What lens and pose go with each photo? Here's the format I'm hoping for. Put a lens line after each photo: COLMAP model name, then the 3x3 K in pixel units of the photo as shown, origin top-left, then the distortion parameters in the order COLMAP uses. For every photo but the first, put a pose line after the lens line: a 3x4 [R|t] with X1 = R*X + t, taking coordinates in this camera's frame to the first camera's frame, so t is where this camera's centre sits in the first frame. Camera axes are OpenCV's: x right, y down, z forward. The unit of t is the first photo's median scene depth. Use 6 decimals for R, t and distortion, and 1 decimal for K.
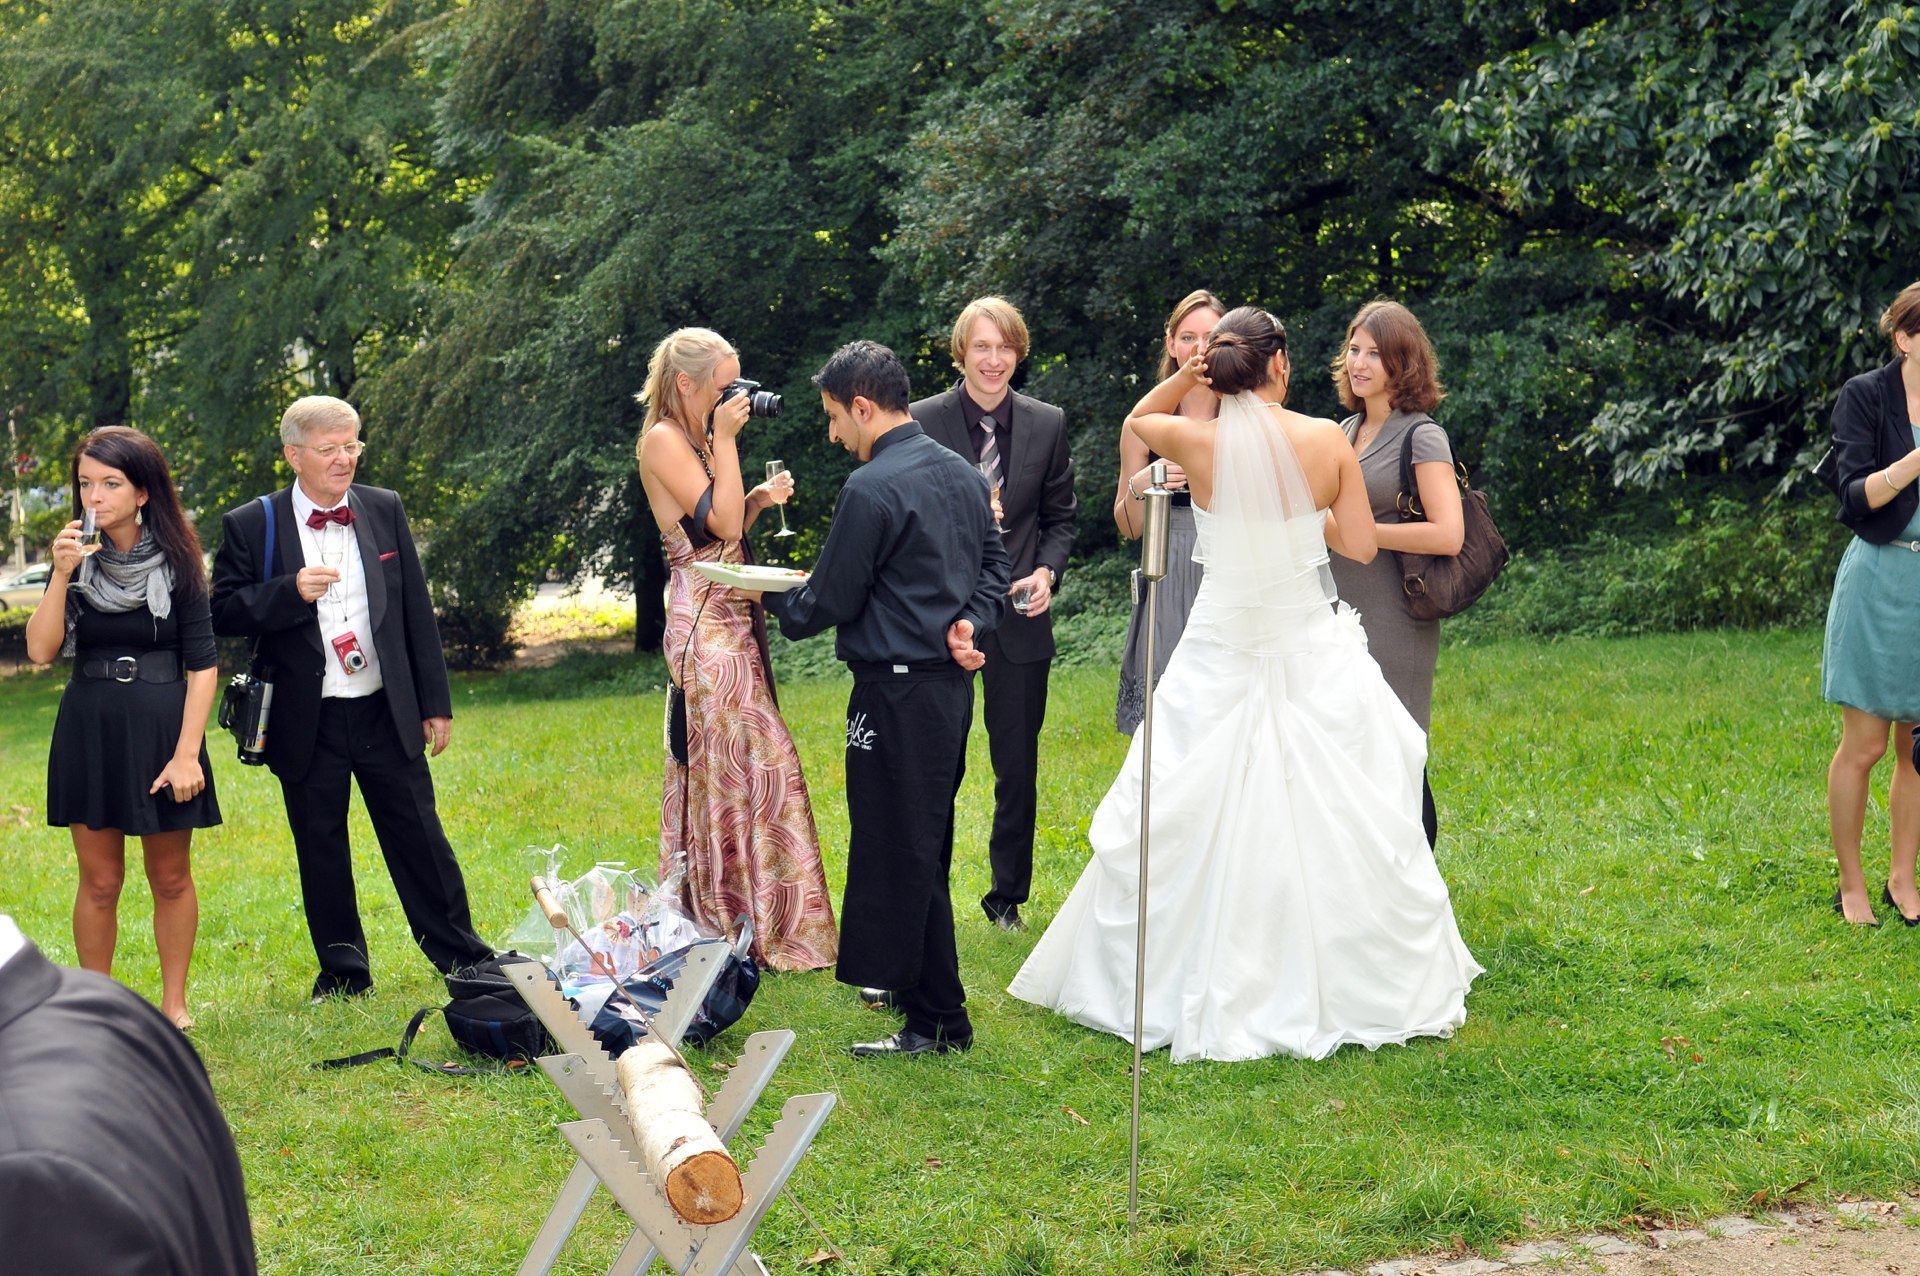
lens RADIAL K [[3135.3, 0, 960.0], [0, 3135.3, 638.0], [0, 0, 1]] dist [0.236255, 0.071193]
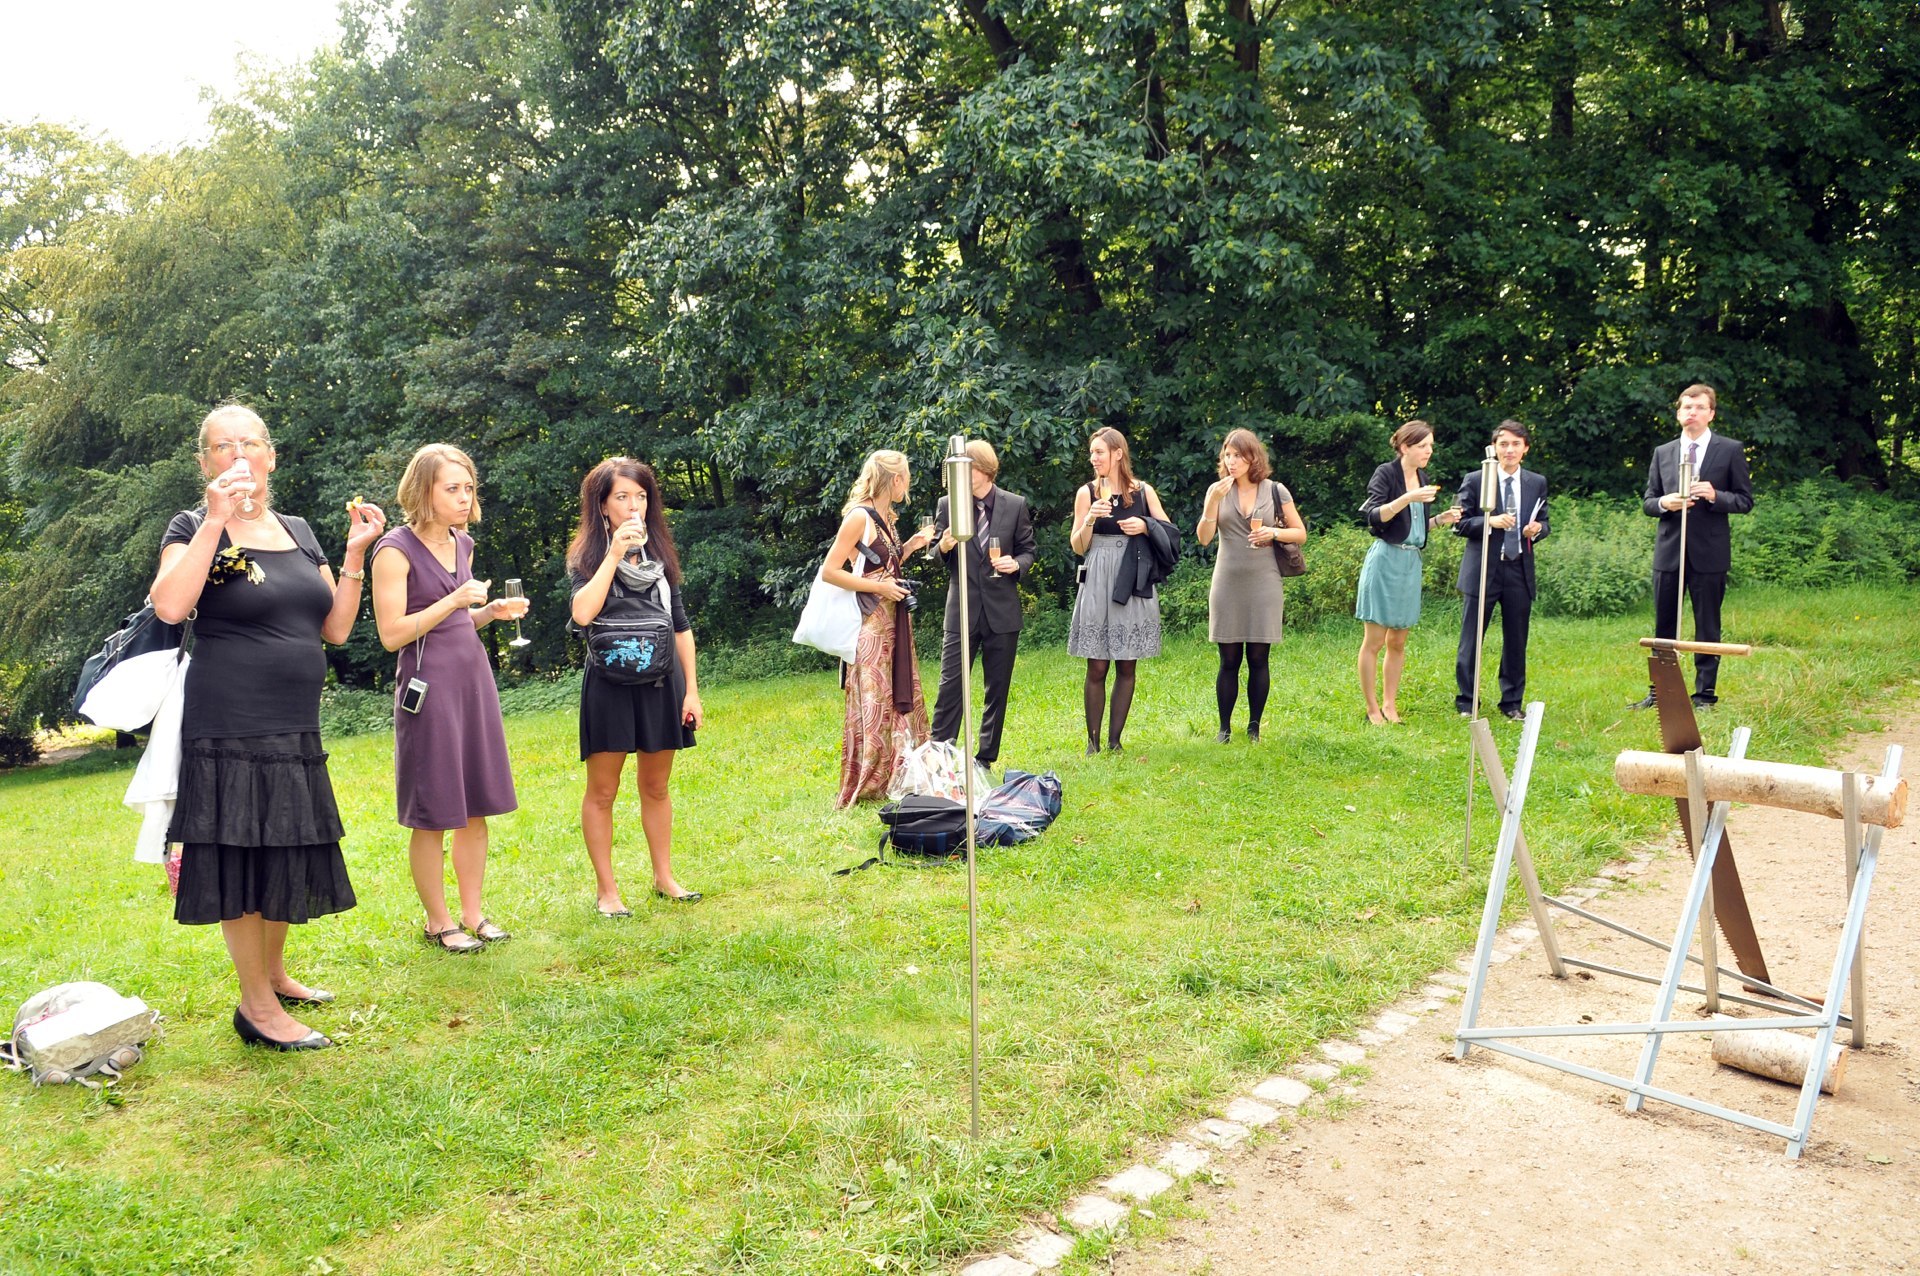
lens RADIAL K [[1405.7, 0, 960.0], [0, 1405.7, 638.0], [0, 0, 1]] dist [-0.002515, -0.003151]
pose [[0.892464, -0.062472, 0.446771, -0.122695], [0.082741, 0.996232, -0.025979, 0.010027], [-0.443465, 0.060152, 0.894271, 0.084133]]
